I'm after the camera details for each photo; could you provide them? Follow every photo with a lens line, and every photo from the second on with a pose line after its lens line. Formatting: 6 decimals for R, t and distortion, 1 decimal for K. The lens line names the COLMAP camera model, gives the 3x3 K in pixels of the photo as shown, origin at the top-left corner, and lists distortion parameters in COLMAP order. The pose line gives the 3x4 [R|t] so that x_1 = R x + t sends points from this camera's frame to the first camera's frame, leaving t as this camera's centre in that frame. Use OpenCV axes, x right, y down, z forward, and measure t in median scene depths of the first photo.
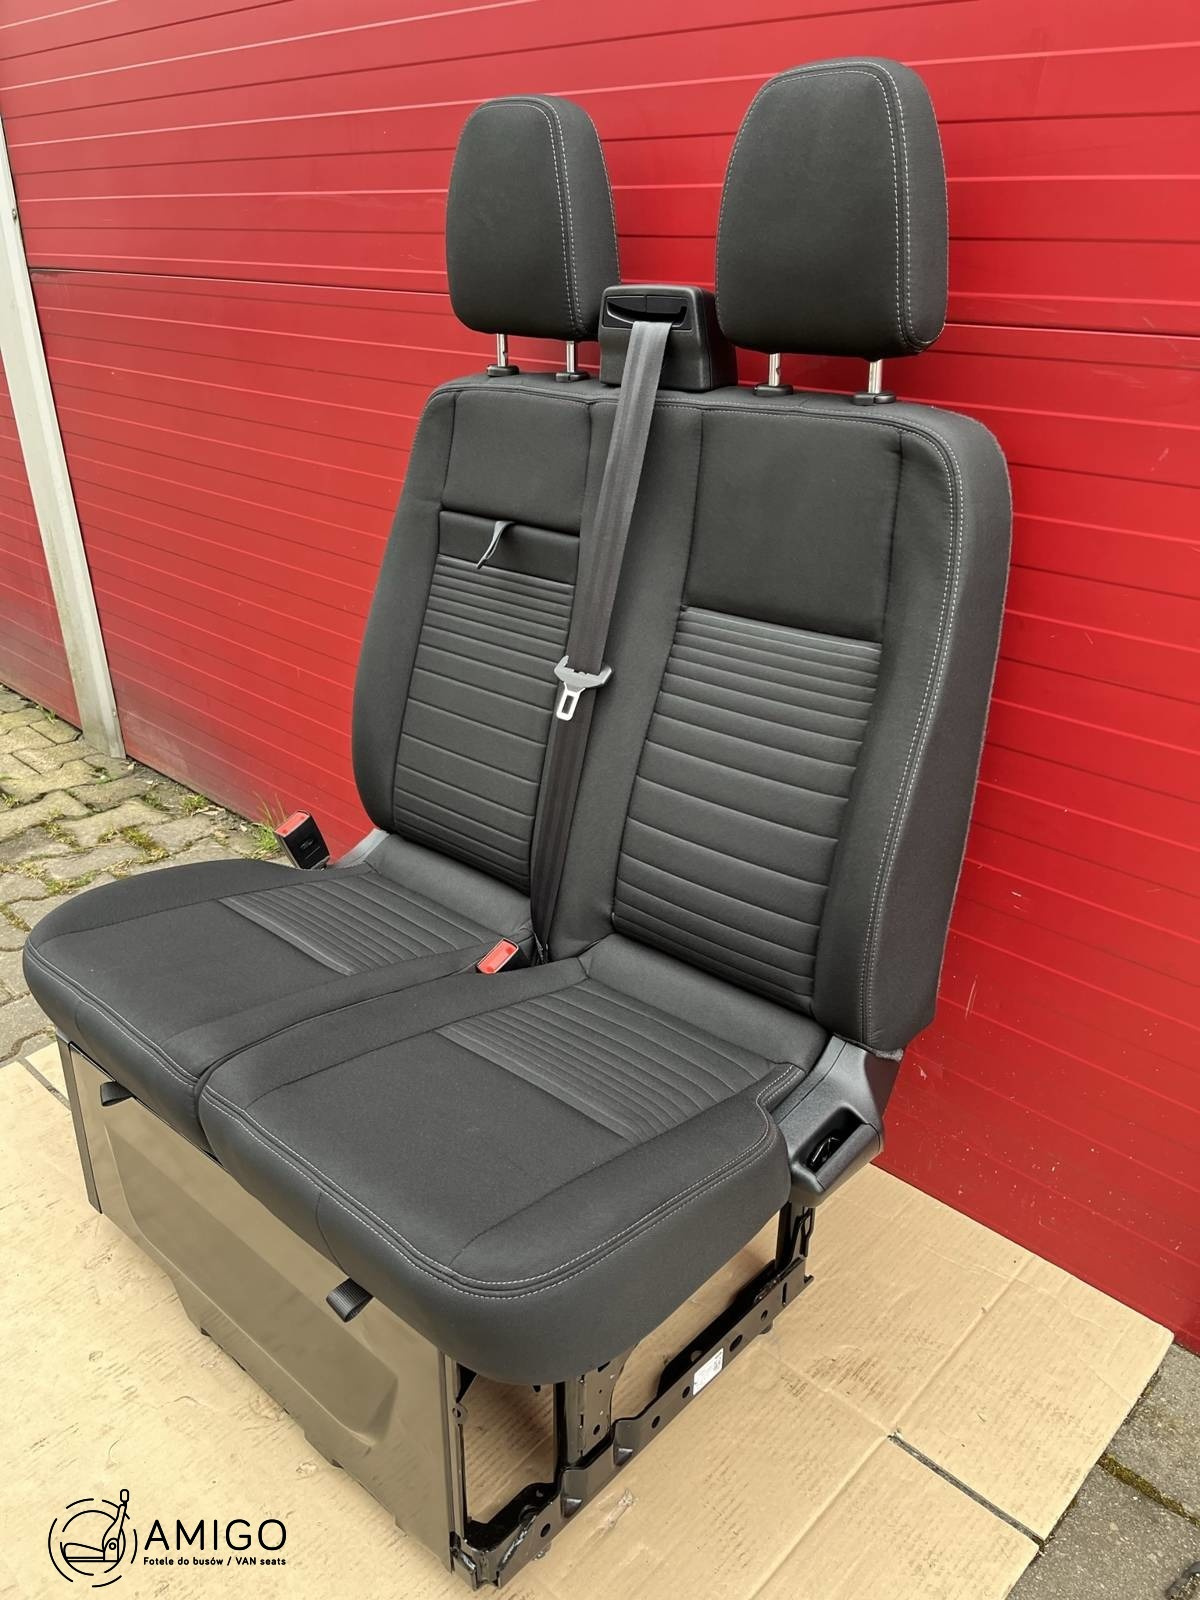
lens RADIAL K [[1222.9, 0, 596.4], [0, 1222.9, 798.3], [0, 0, 1]] dist [0.056345, -0.090851]
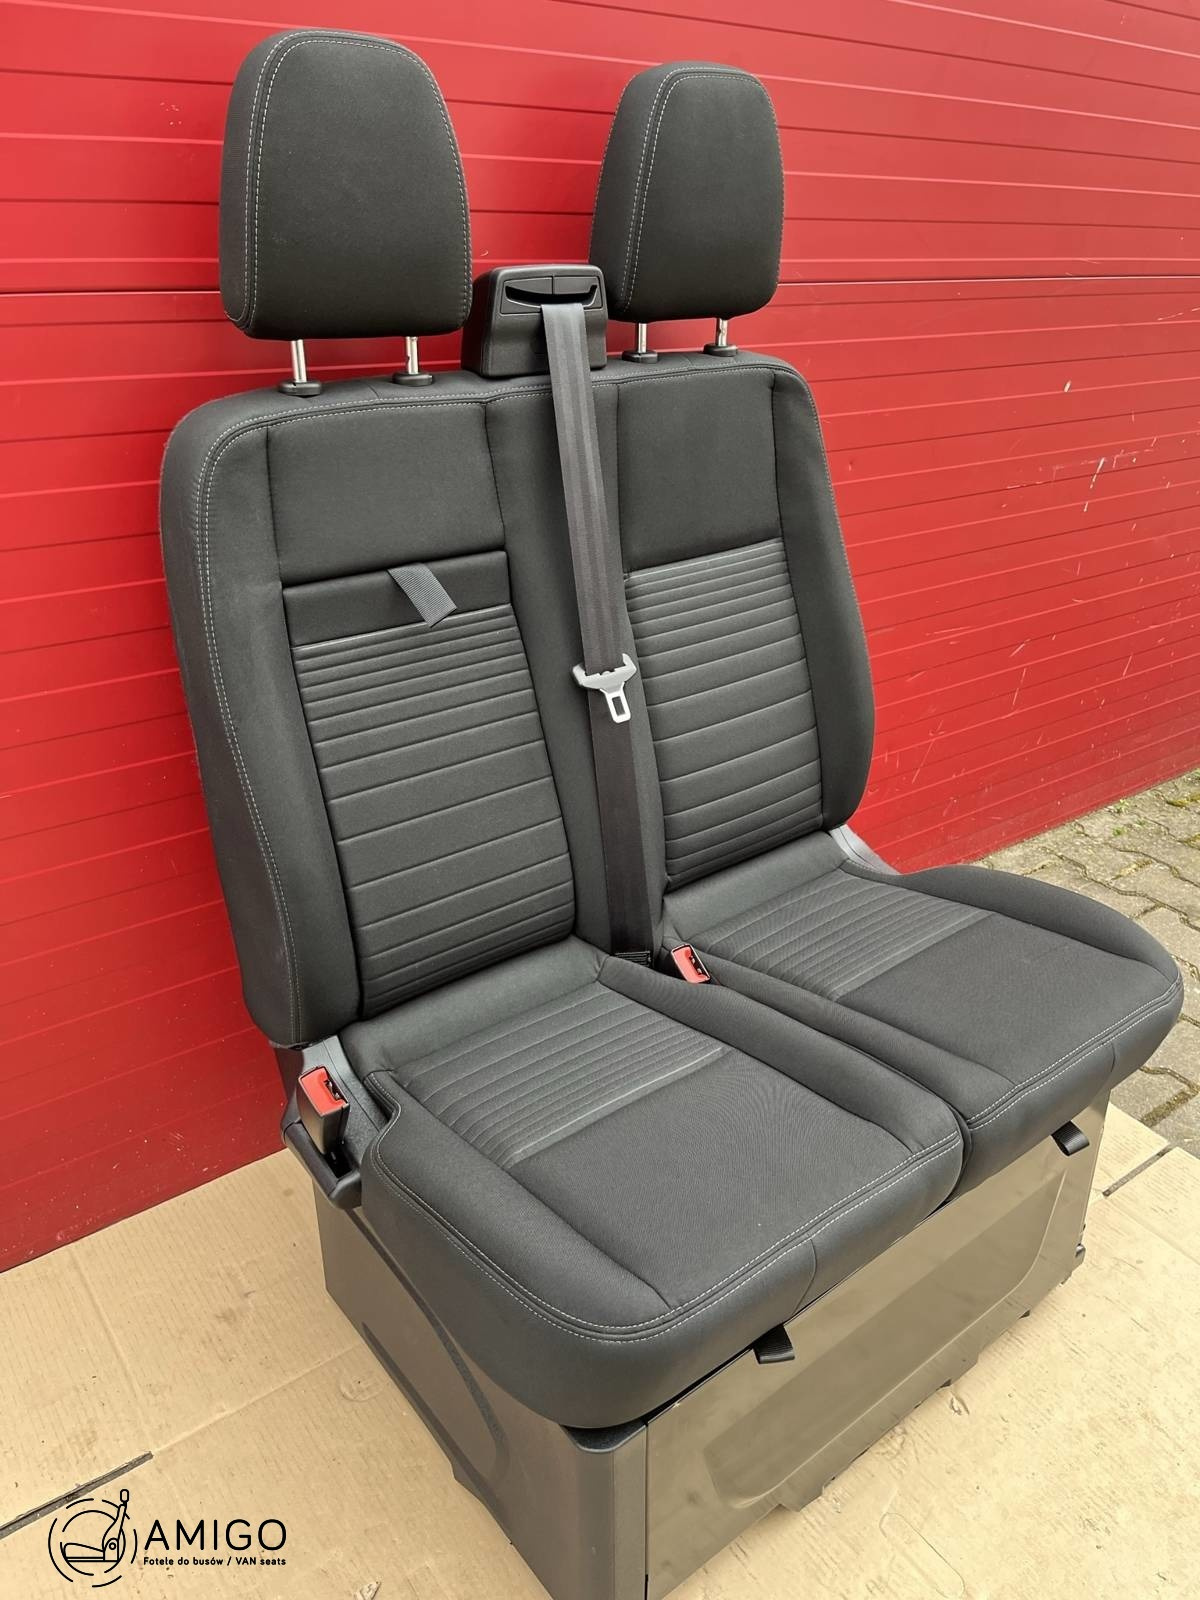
lens RADIAL K [[1222.9, 0, 602.9], [0, 1222.9, 801.8], [0, 0, 1]] dist [0.056345, -0.090851]
pose [[0.163482, -0.435245, 0.885345, -0.945476], [0.389000, 0.853149, 0.347586, -0.364771], [-0.906616, 0.287575, 0.308784, 0.759237]]
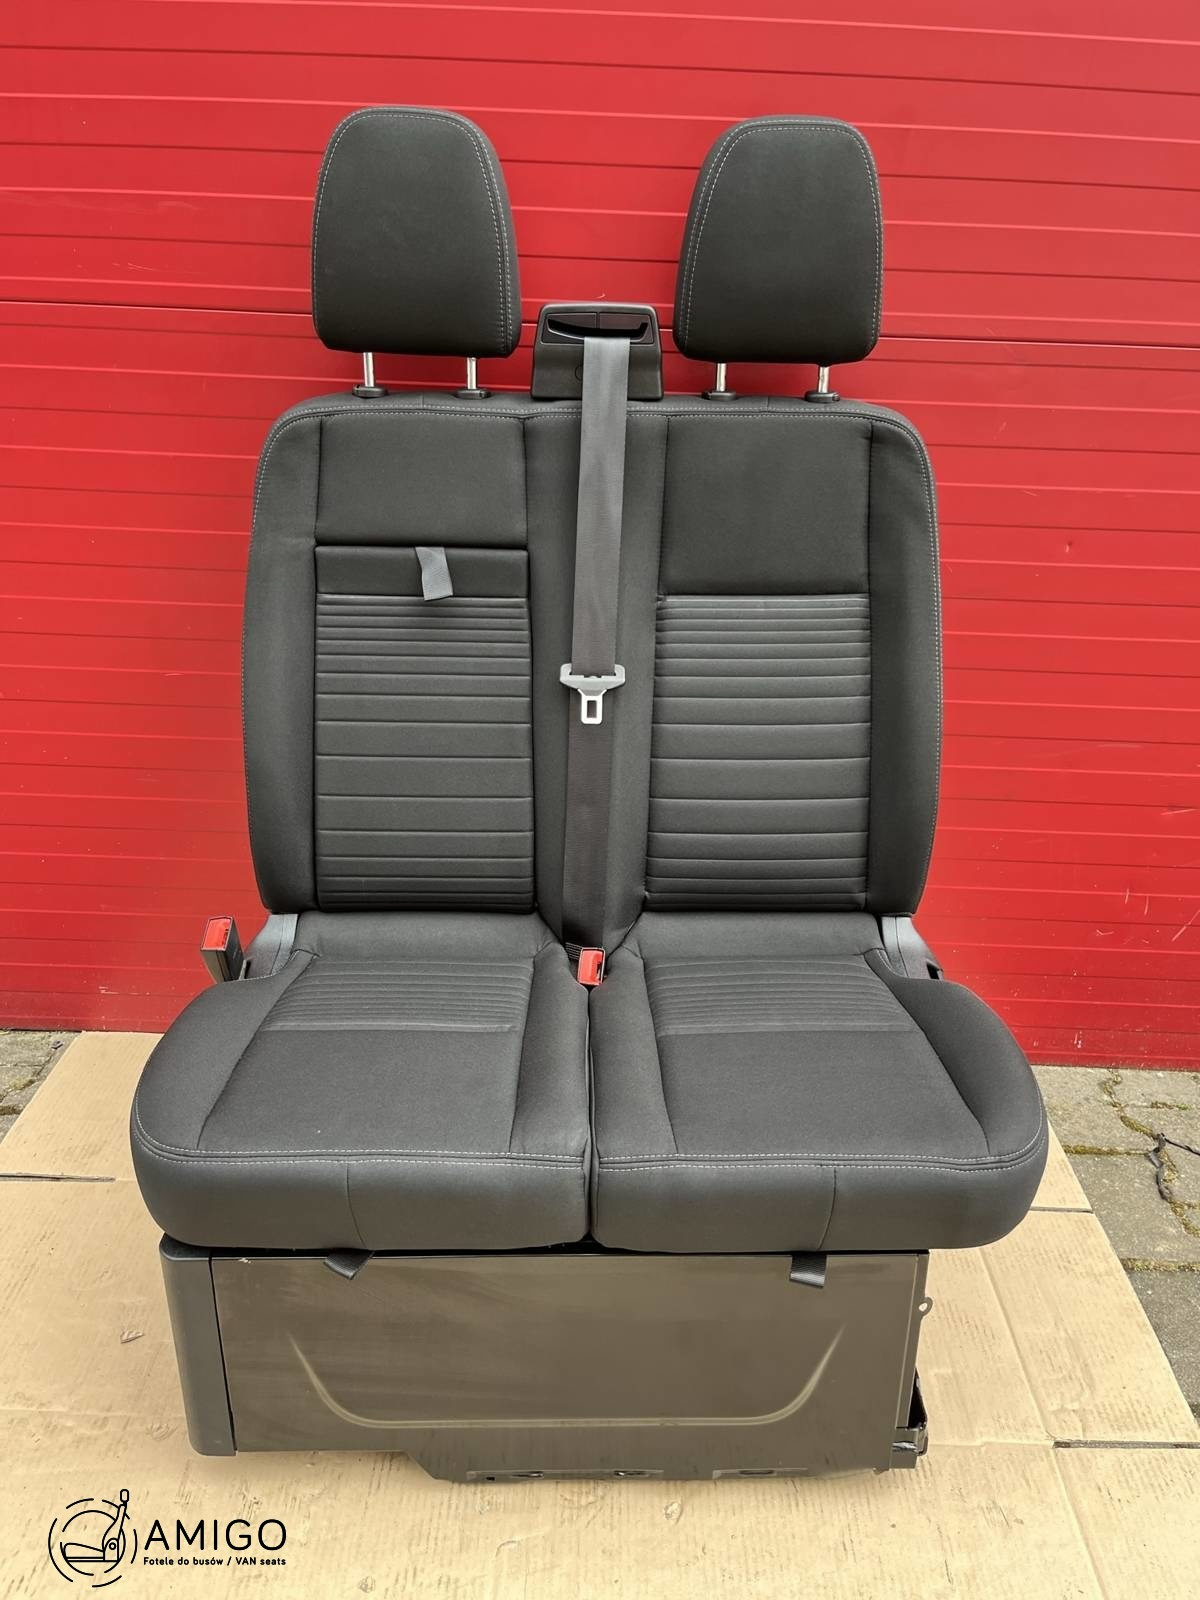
lens RADIAL K [[1222.9, 0, 580.3], [0, 1222.9, 797.3], [0, 0, 1]] dist [0.056345, -0.090851]
pose [[0.730278, -0.256639, 0.633112, -0.725042], [0.258533, 0.961649, 0.091604, -0.104297], [-0.632341, 0.096784, 0.768621, 0.226202]]
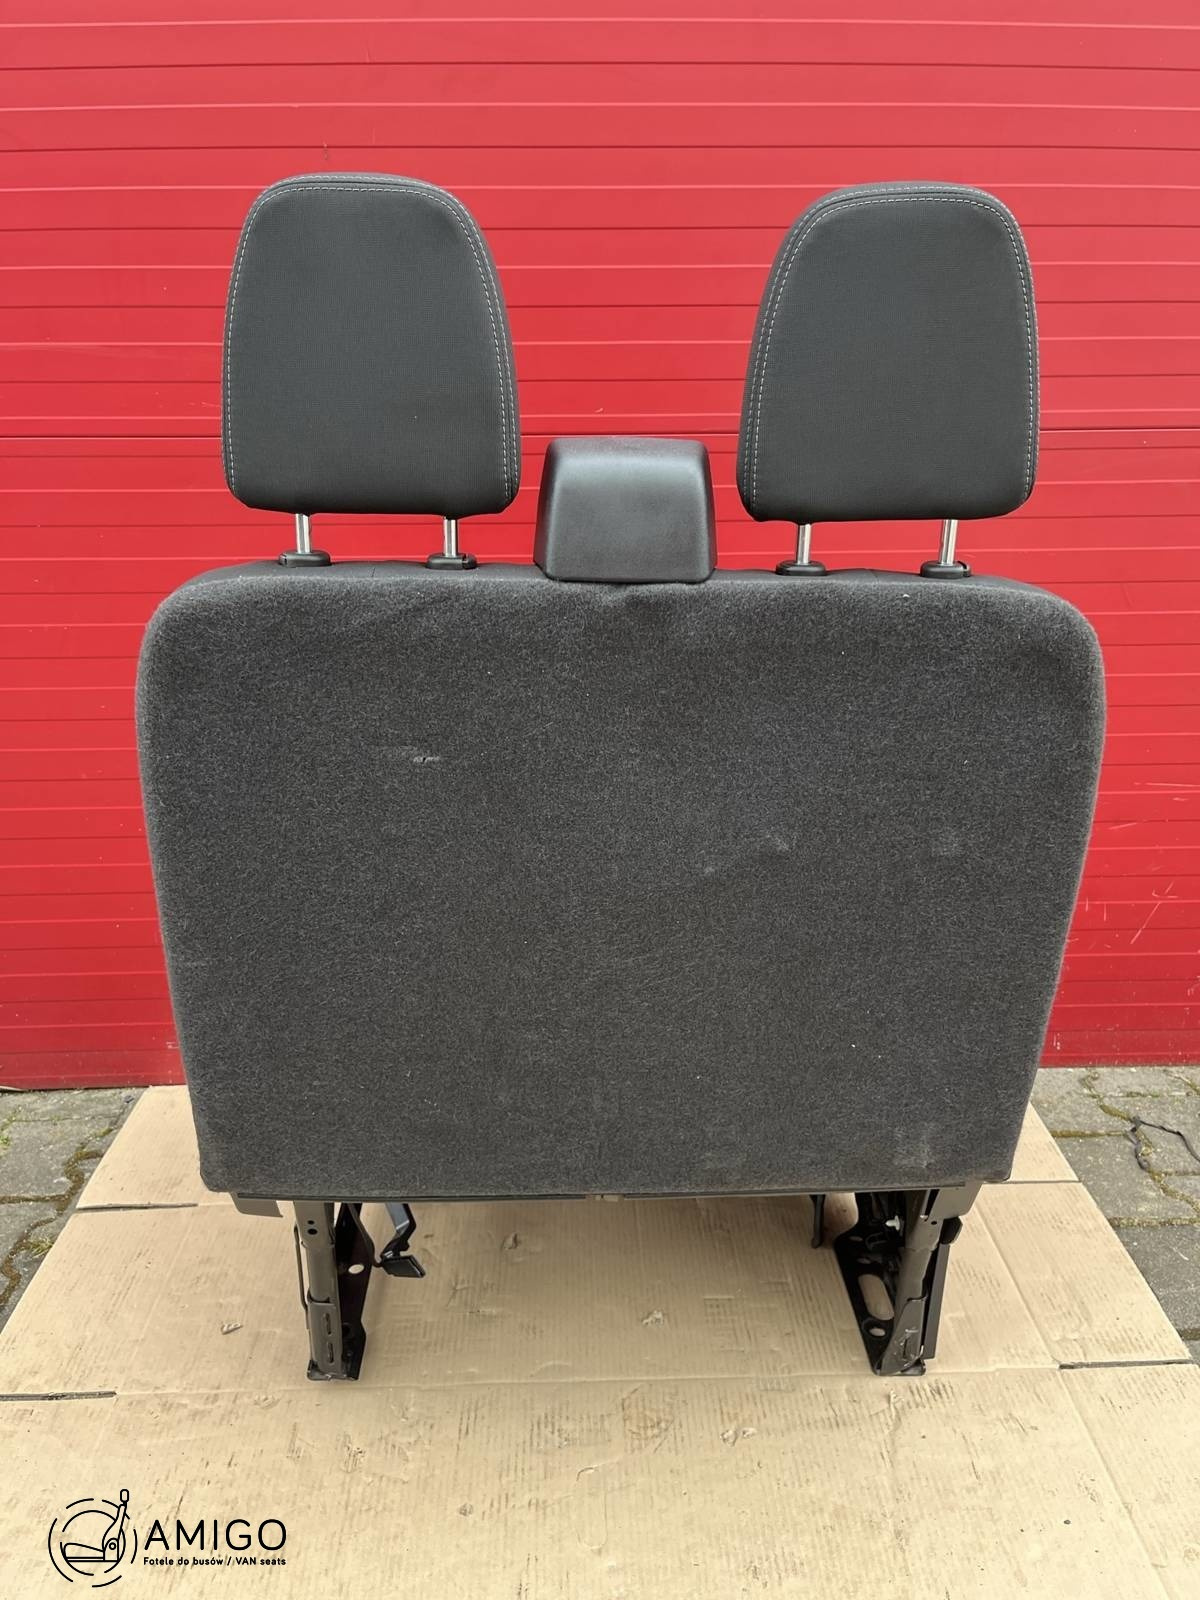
lens RADIAL K [[1222.9, 0, 580.0], [0, 1222.9, 796.0], [0, 0, 1]] dist [0.056345, -0.090851]
pose [[0.705597, -0.230124, 0.670206, -0.892792], [0.308091, 0.951354, 0.002300, -0.045230], [-0.638132, 0.204861, 0.742172, 0.137029]]
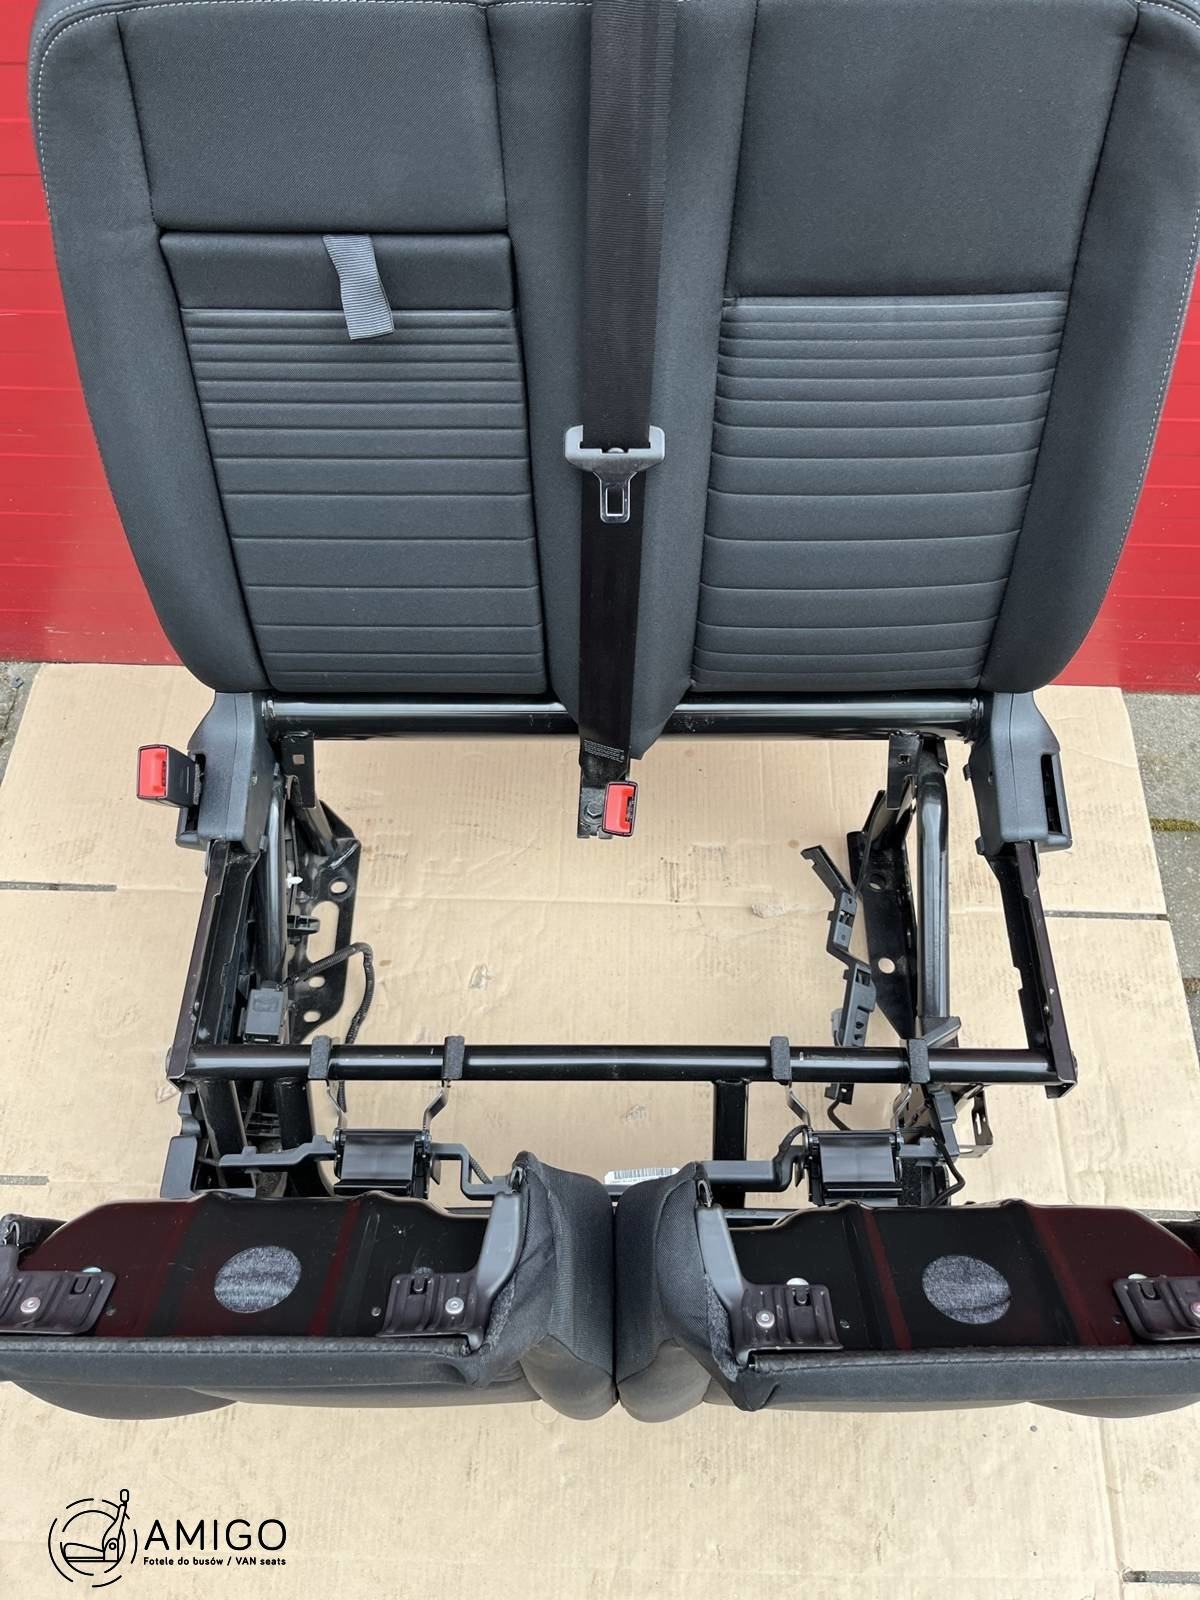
lens RADIAL K [[1222.9, 0, 587.7], [0, 1222.9, 795.8], [0, 0, 1]] dist [0.056345, -0.090851]
pose [[0.739392, -0.593140, 0.318566, -0.369690], [0.283406, 0.703390, 0.651861, -0.434289], [-0.610721, -0.391698, 0.688181, 0.476461]]
